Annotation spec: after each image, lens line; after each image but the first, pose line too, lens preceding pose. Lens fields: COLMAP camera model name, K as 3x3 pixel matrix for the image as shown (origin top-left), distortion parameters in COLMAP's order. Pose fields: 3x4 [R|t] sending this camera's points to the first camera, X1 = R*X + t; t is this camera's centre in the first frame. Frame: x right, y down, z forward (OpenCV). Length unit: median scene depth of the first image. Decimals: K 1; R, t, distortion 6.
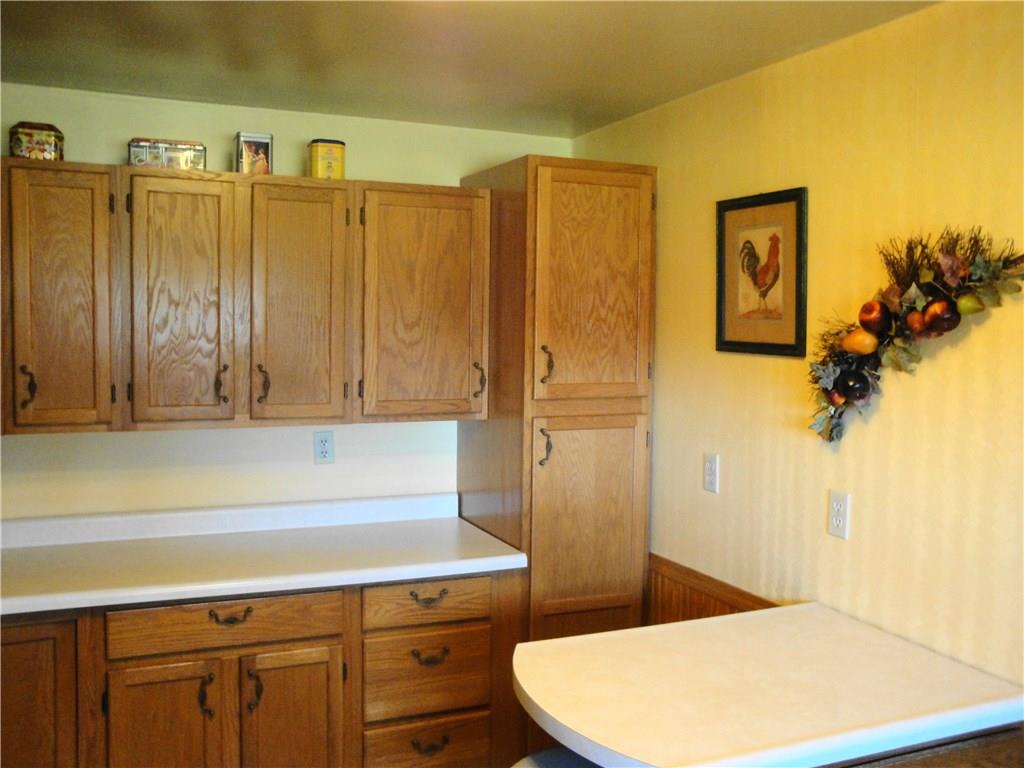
lens RADIAL K [[970.3, 0, 512.0], [0, 970.3, 384.0], [0, 0, 1]] dist [-0.132075, 0.232850]
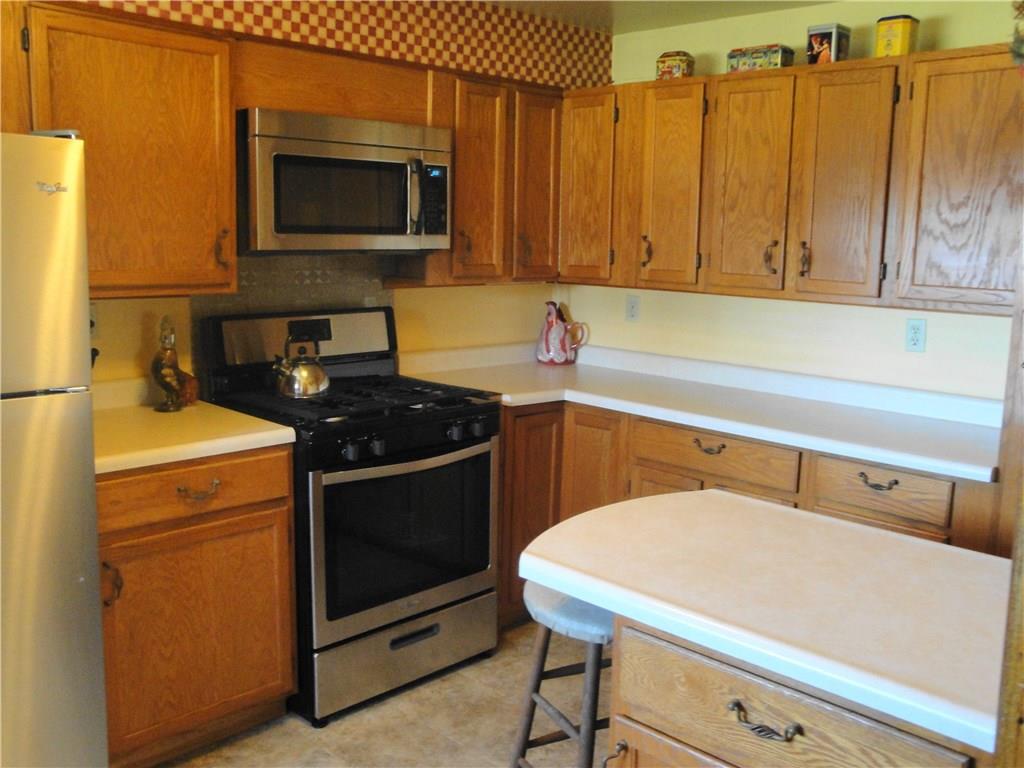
lens RADIAL K [[970.3, 0, 512.0], [0, 970.3, 384.0], [0, 0, 1]] dist [-0.132075, 0.232850]
pose [[0.365464, 0.141462, -0.920013, 0.630025], [-0.082594, 0.989414, 0.119324, 0.036560], [0.927154, 0.032379, 0.373279, 0.284541]]
